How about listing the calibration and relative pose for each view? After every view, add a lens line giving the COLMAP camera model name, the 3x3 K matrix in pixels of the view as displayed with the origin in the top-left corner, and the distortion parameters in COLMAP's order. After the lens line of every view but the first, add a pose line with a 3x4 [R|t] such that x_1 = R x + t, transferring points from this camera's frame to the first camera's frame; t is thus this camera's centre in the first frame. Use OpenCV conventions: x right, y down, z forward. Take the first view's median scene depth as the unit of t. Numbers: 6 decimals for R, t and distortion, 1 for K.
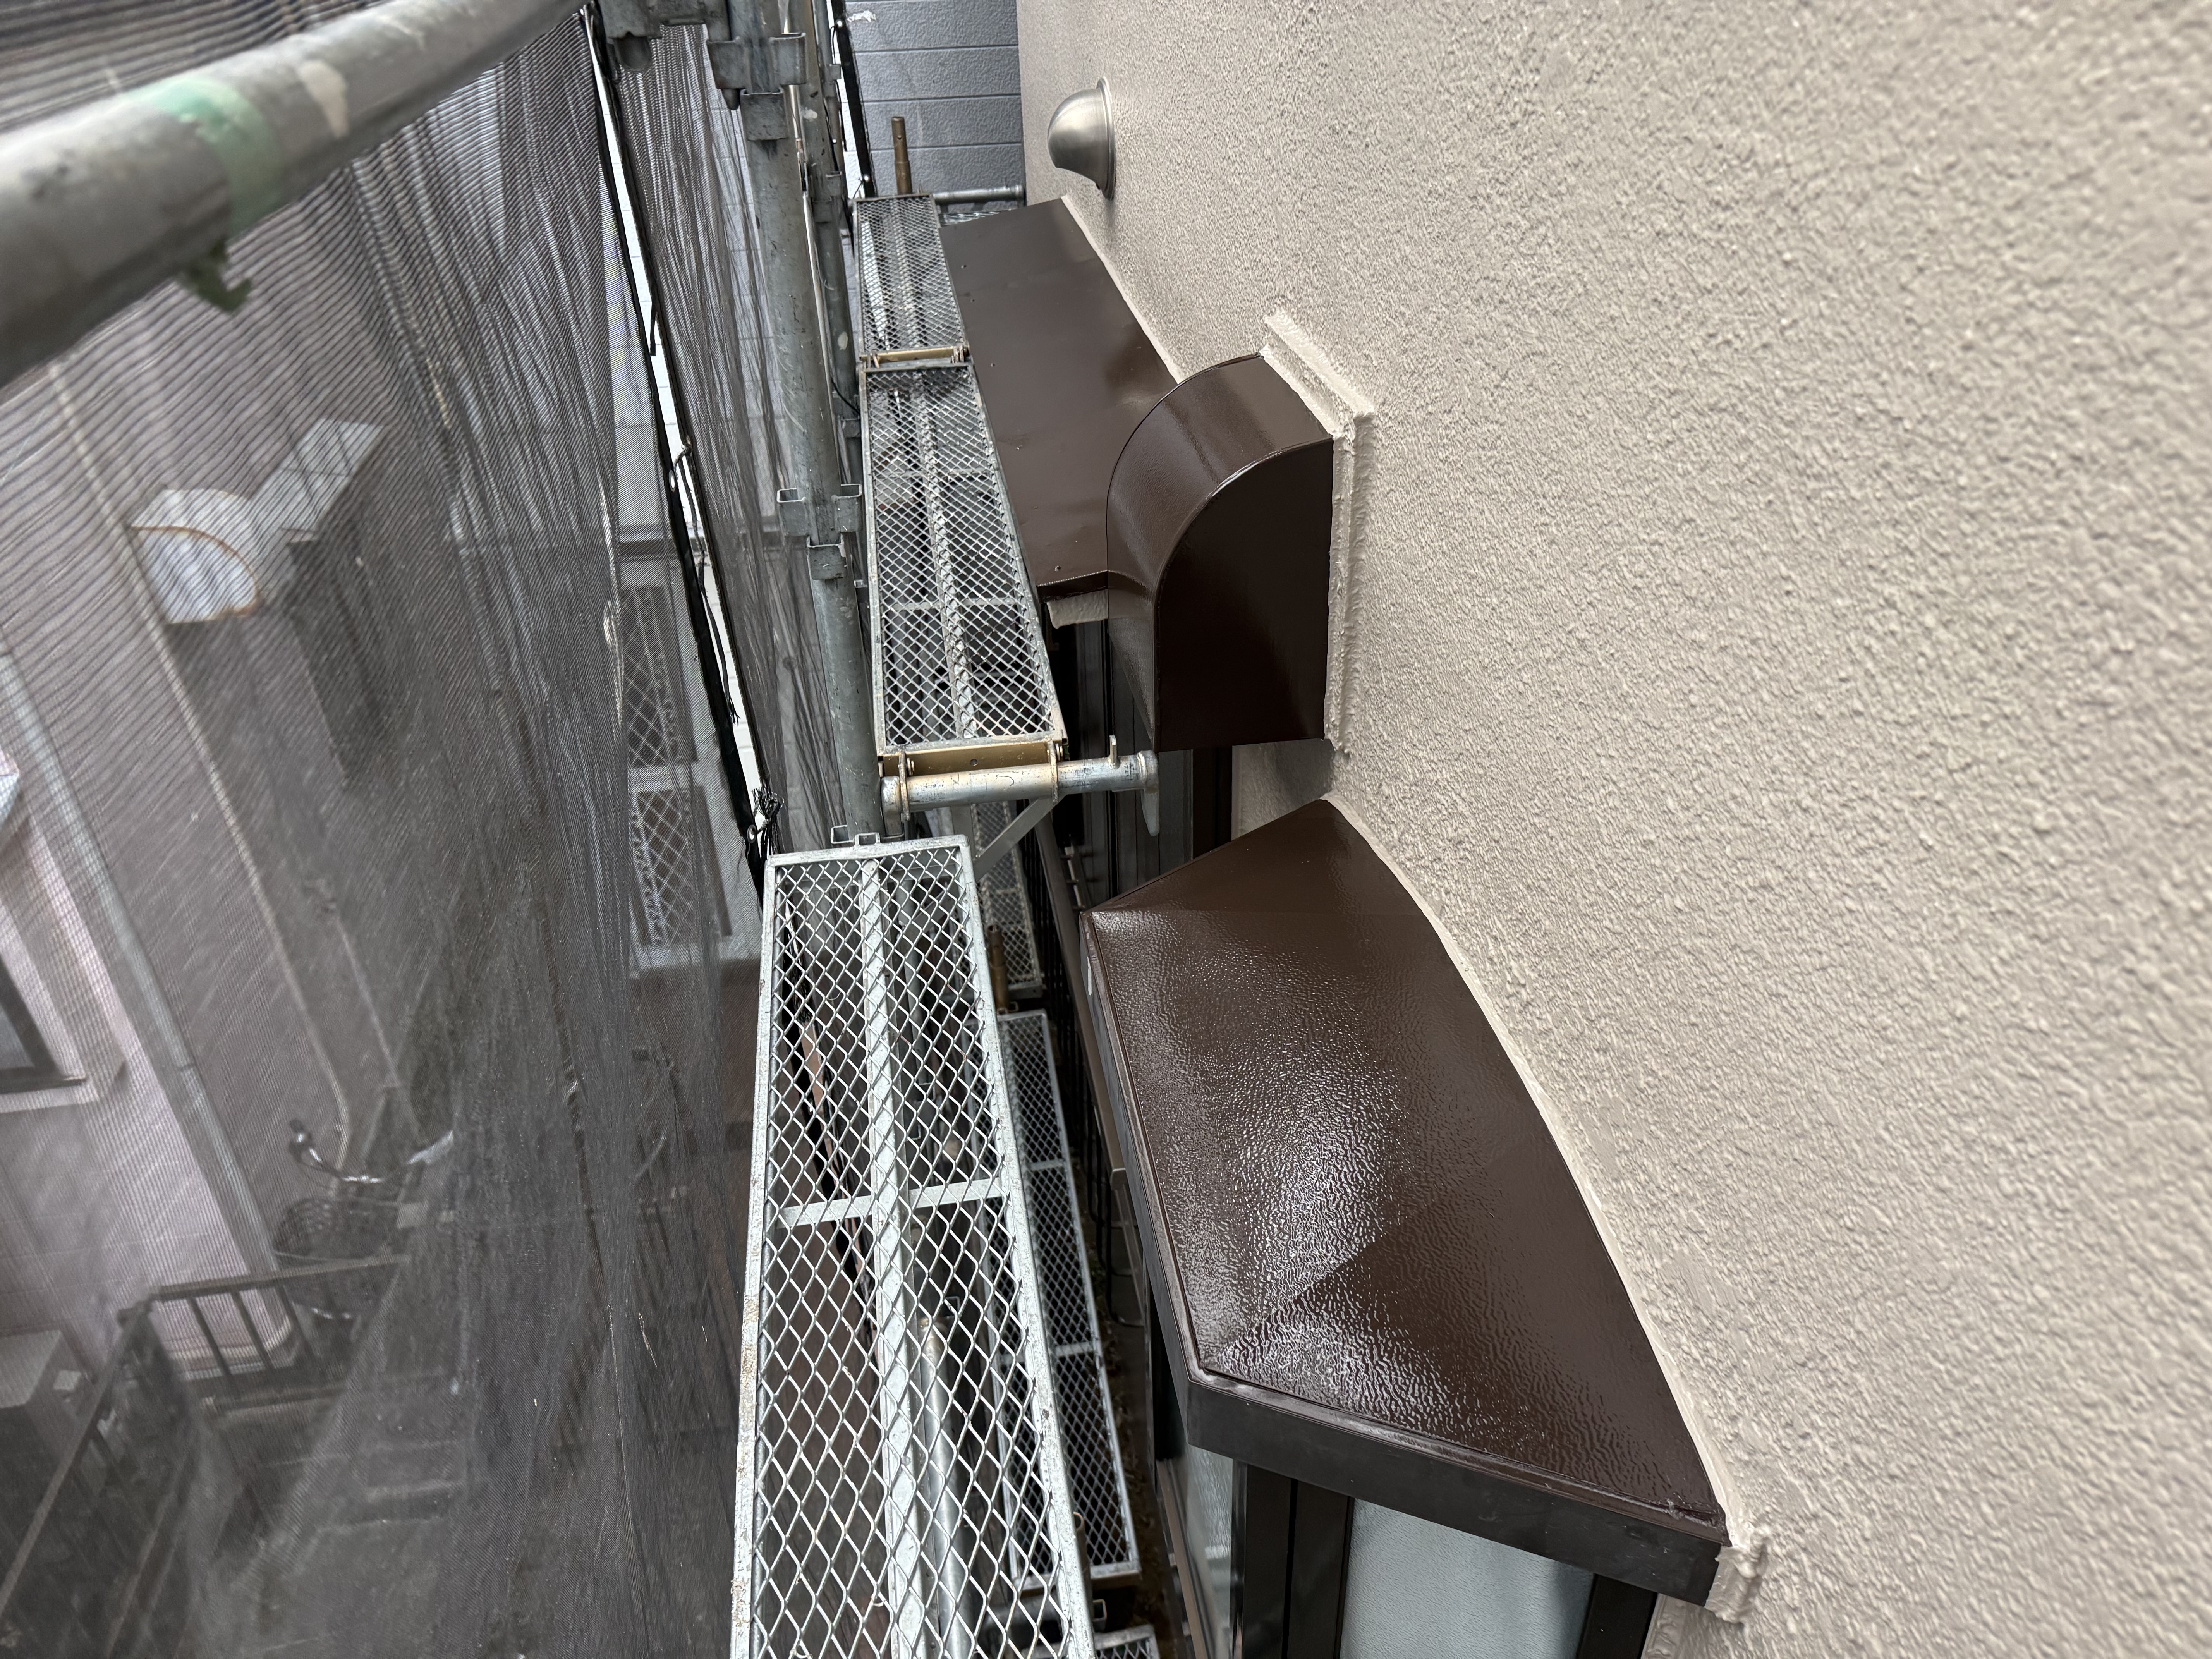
lens RADIAL K [[1567.6, 0, 1108.4], [0, 1567.6, 834.7], [0, 0, 1]] dist [0.025169, -0.037610]
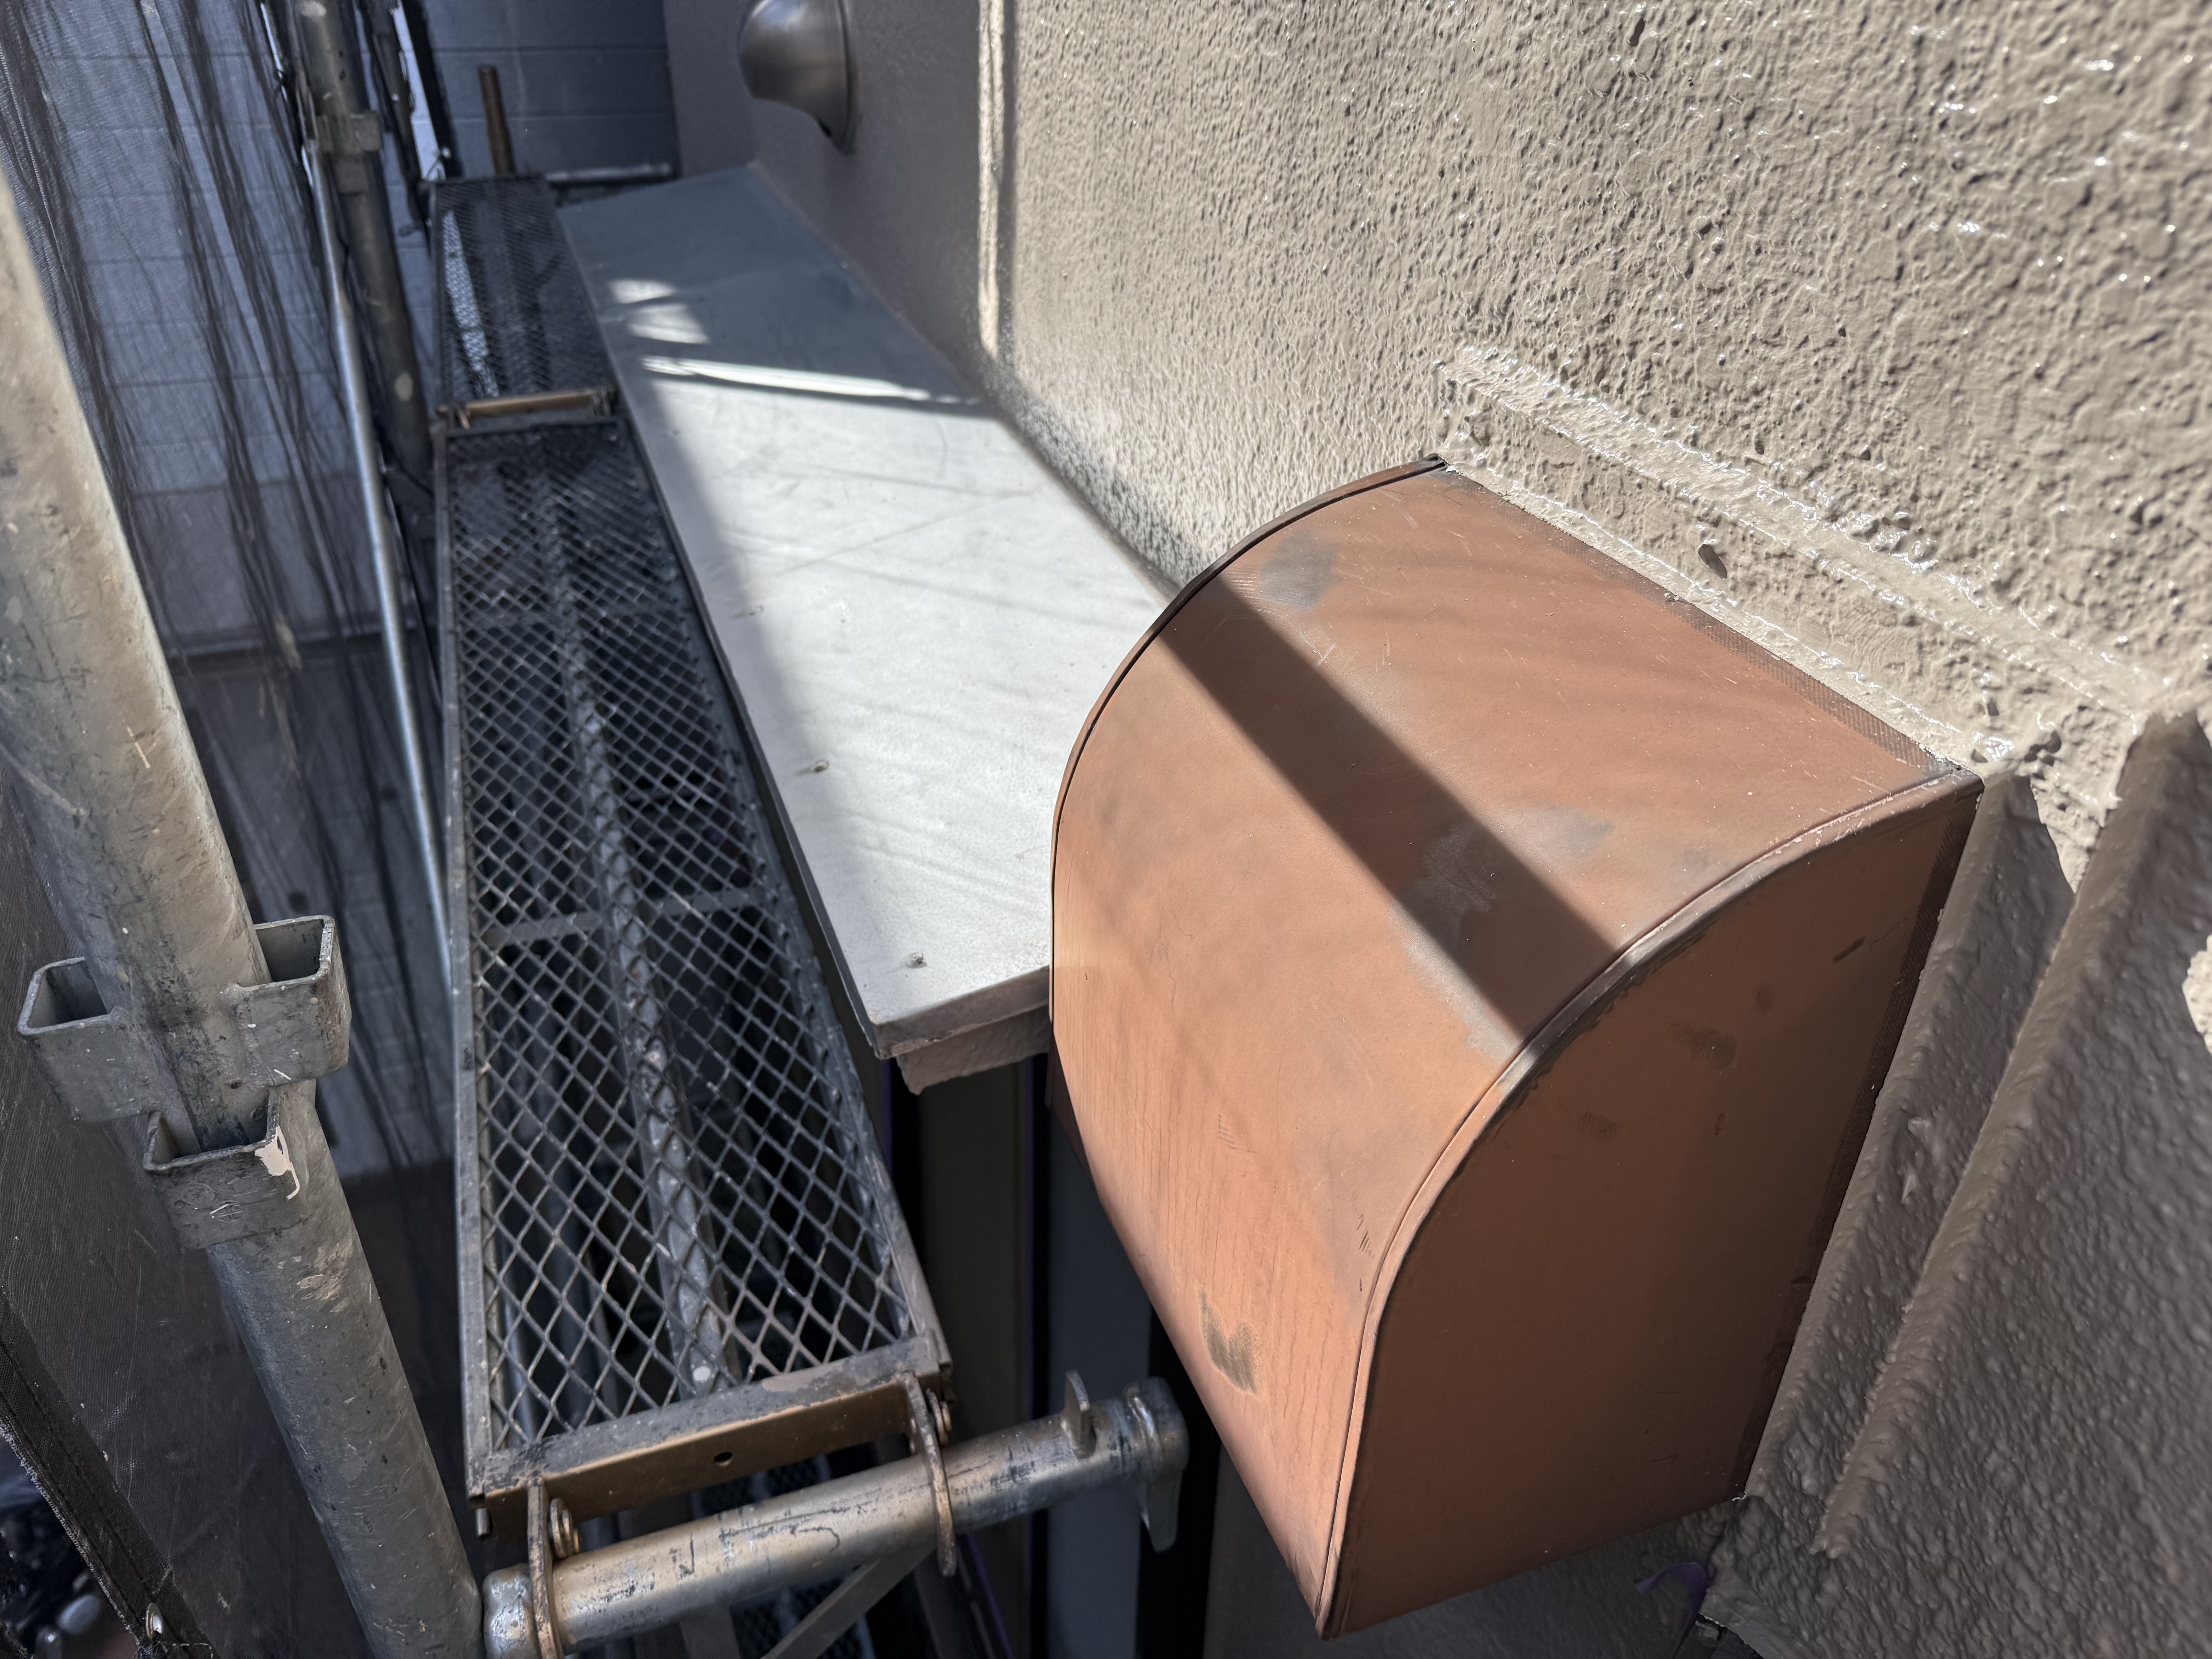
lens RADIAL K [[1567.6, 0, 1106.9], [0, 1567.6, 820.7], [0, 0, 1]] dist [0.025169, -0.037610]
pose [[0.976931, -0.067800, 0.202506, -0.046360], [0.071622, 0.997364, -0.011599, -0.149352], [-0.201186, 0.025835, 0.979212, 0.441721]]
